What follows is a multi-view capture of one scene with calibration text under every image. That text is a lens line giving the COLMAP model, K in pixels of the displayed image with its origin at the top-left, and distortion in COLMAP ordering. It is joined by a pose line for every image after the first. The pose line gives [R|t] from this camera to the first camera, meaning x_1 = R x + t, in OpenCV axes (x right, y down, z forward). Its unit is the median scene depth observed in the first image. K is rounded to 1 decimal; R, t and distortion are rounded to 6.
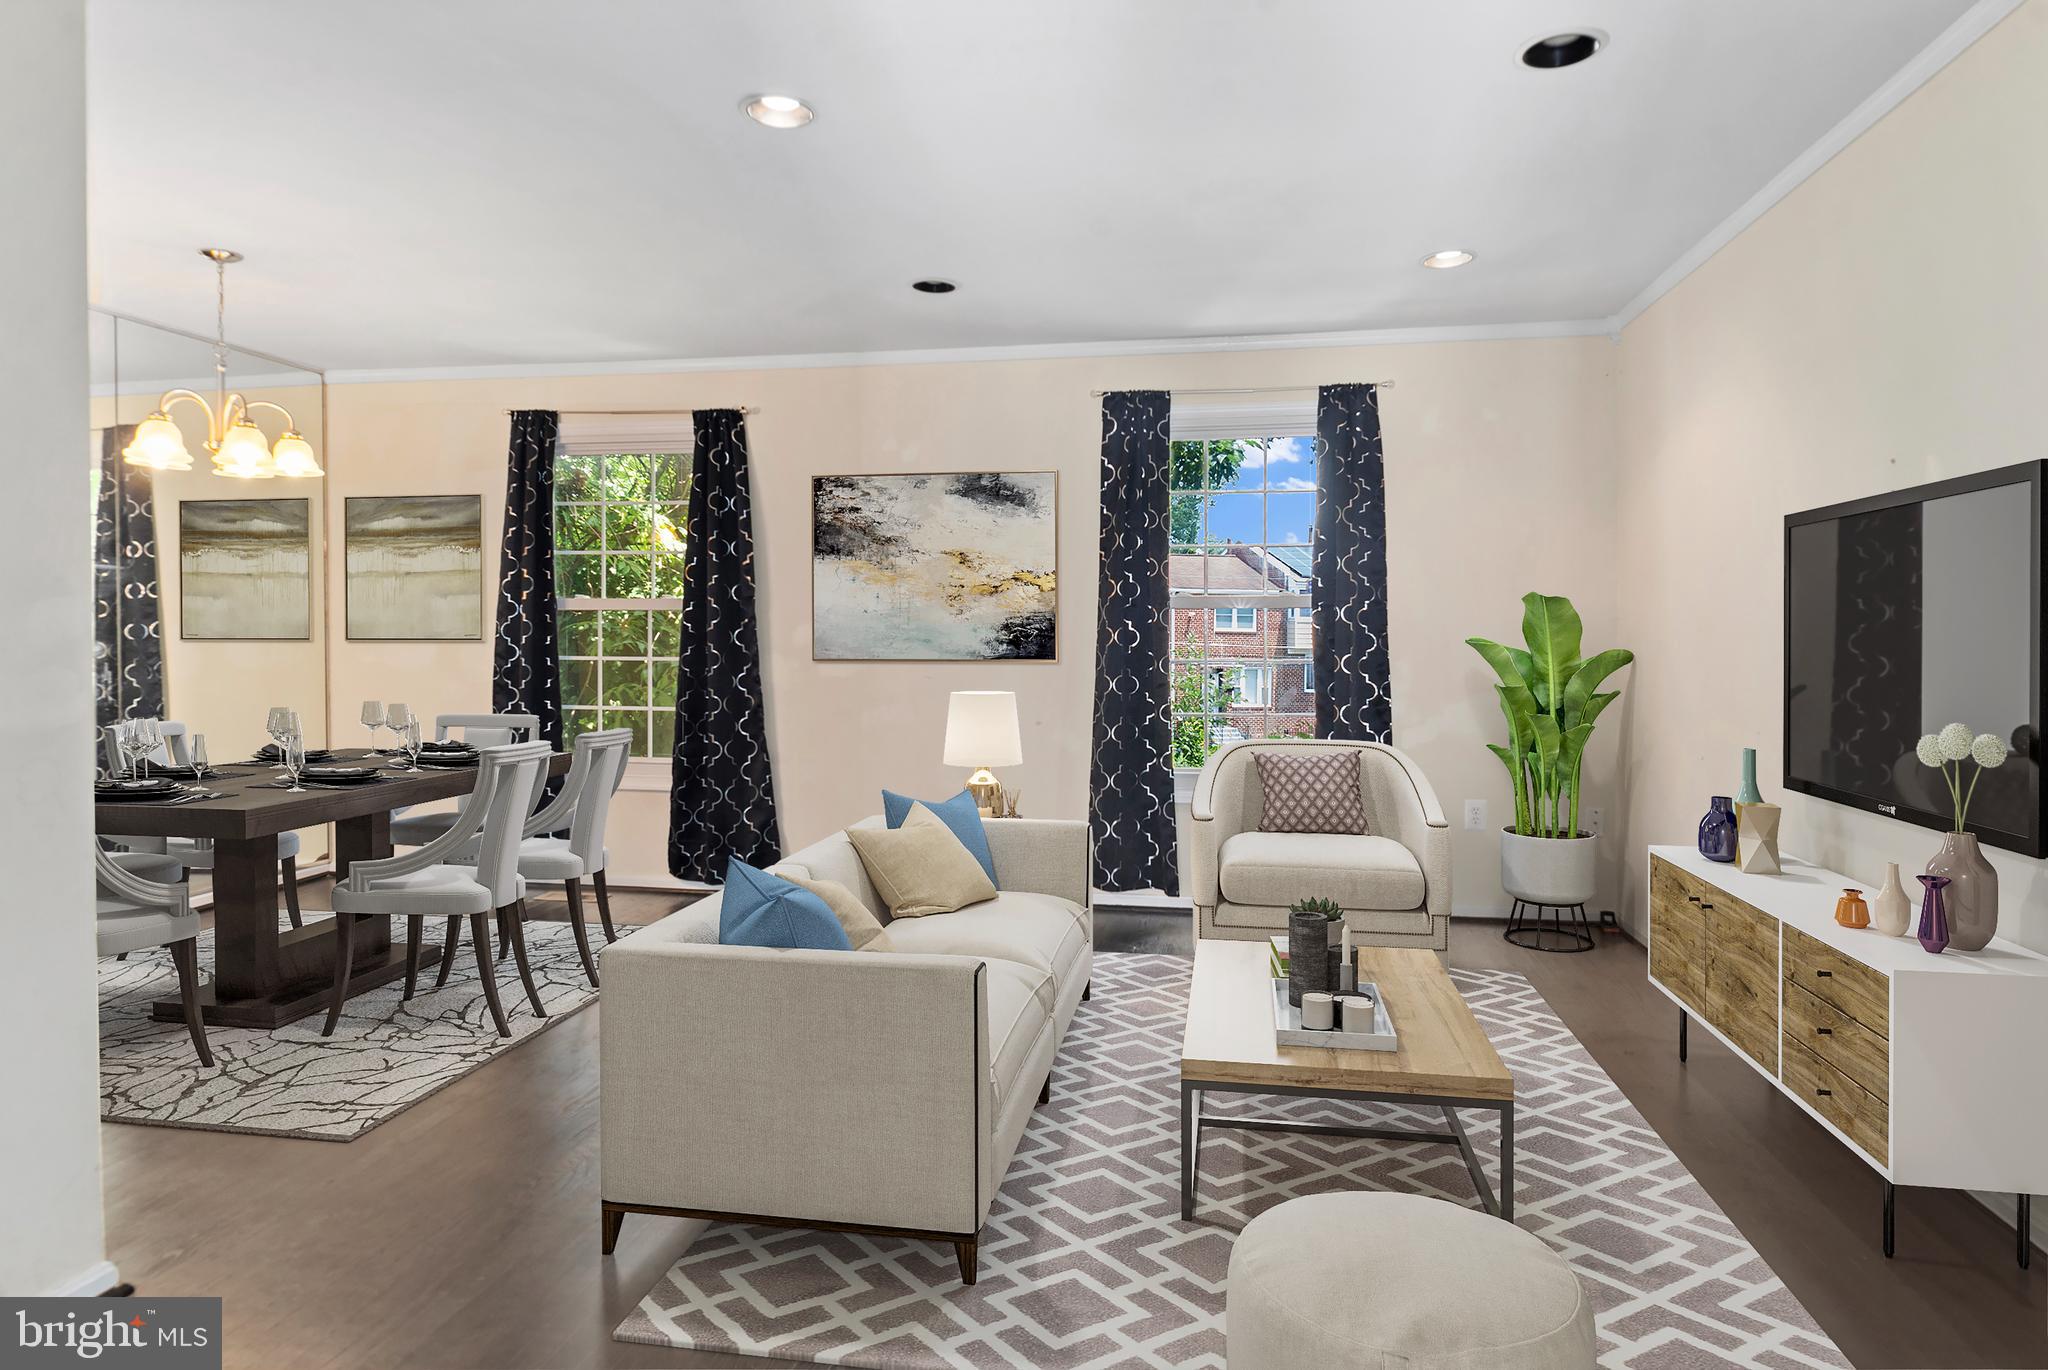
lens RADIAL K [[1202.2, 0, 1033.9], [0, 1202.2, 648.5], [0, 0, 1]] dist [-0.003455, 0.001827]
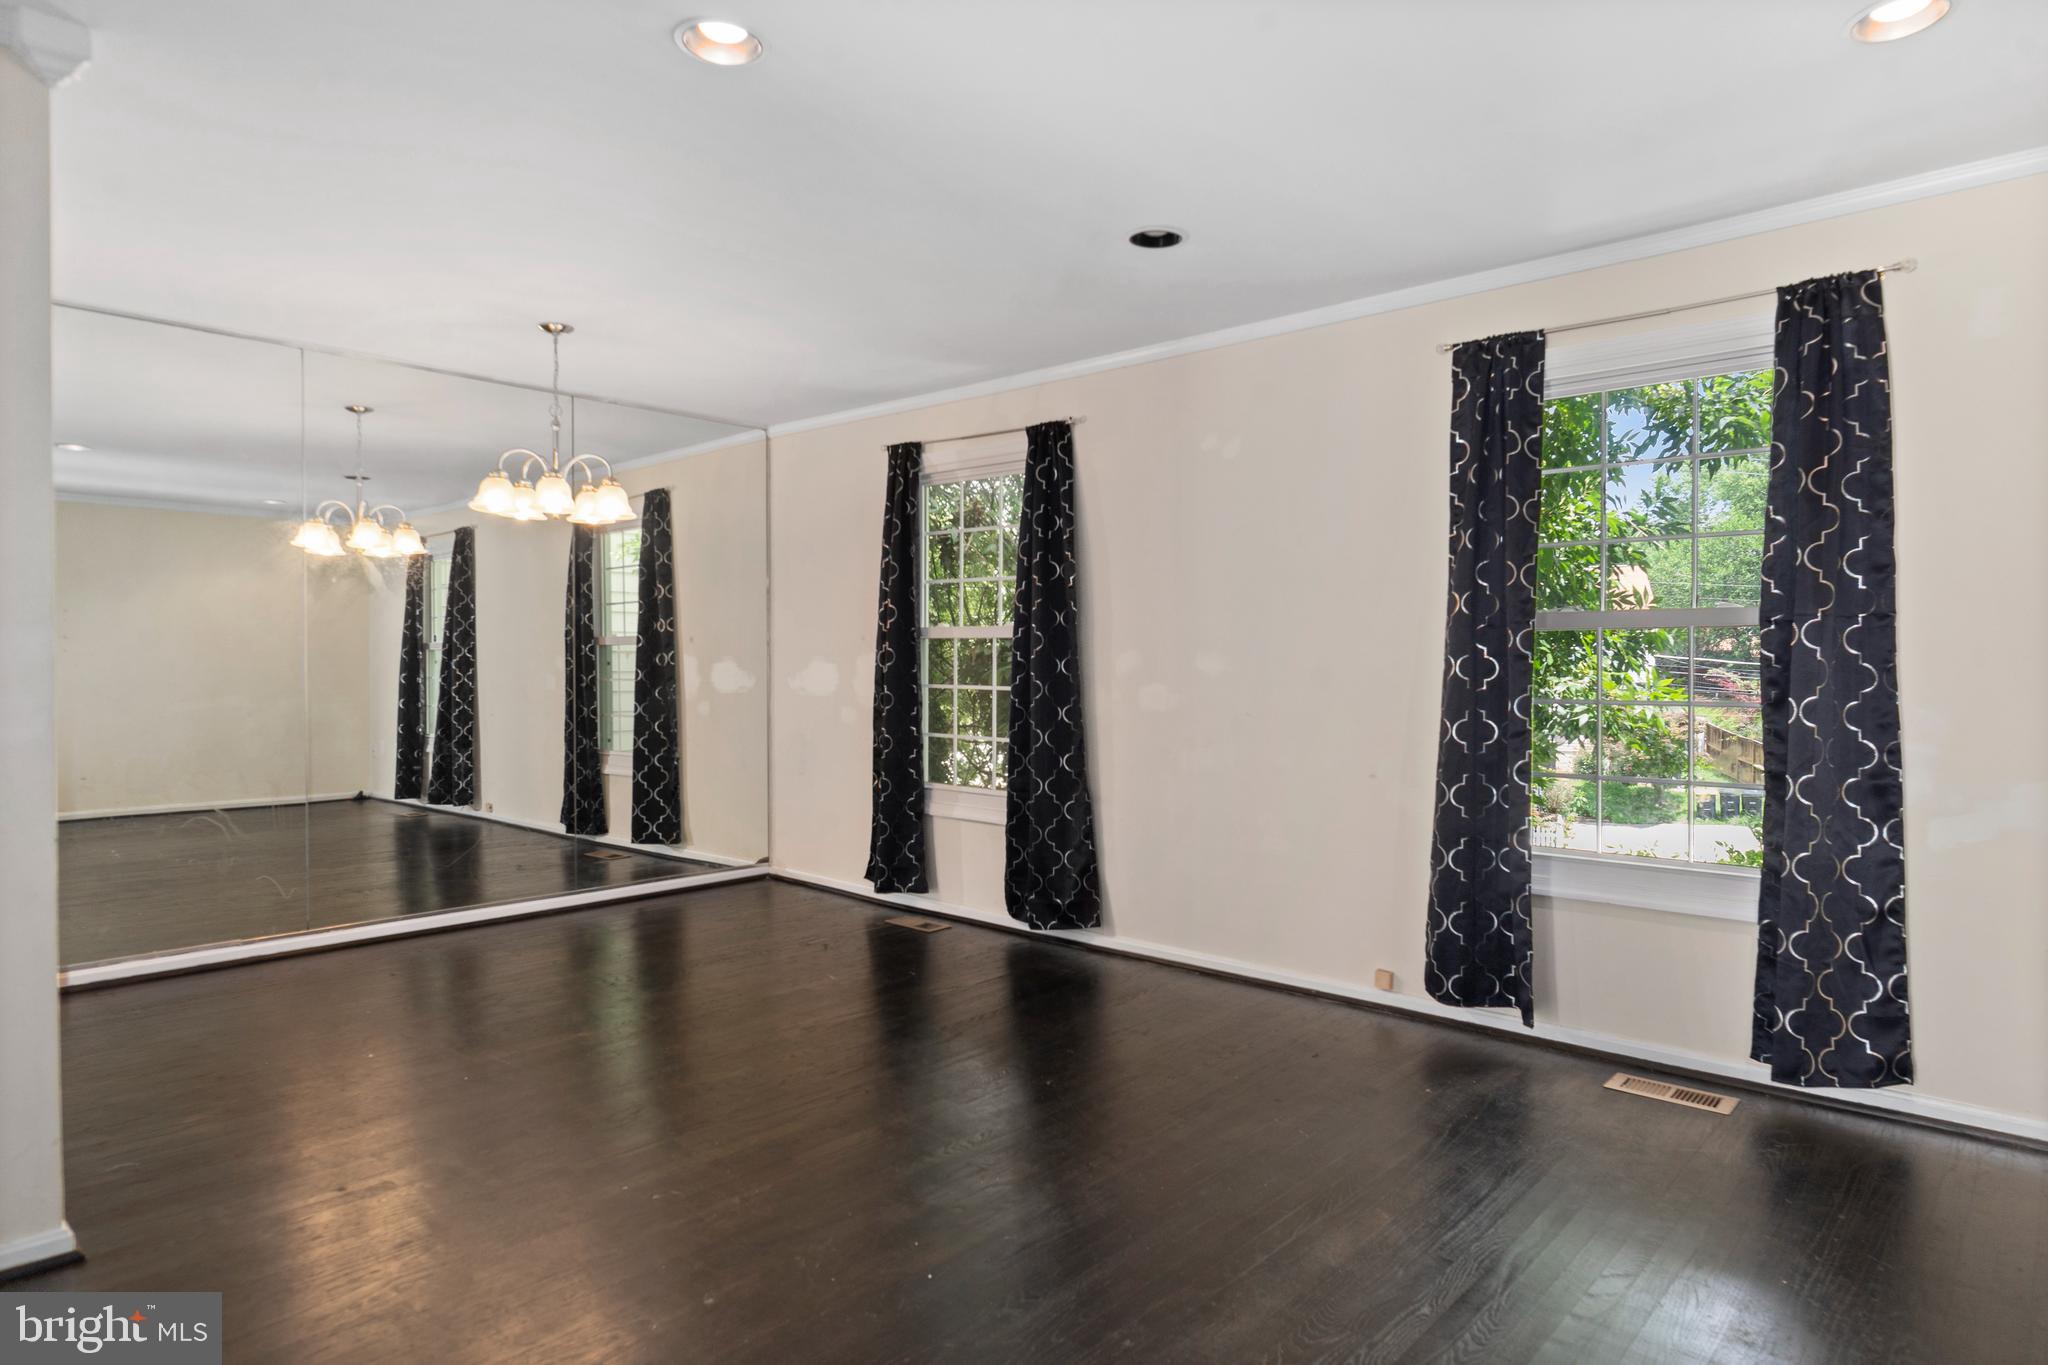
lens RADIAL K [[1173.4, 0, 1024.0], [0, 1173.4, 682.5], [0, 0, 1]] dist [-0.001052, 0.001790]
pose [[0.845333, 0.011963, -0.534106, 0.226421], [-0.009237, 0.999927, 0.007778, -0.003627], [0.534160, -0.001641, 0.845382, 0.229709]]
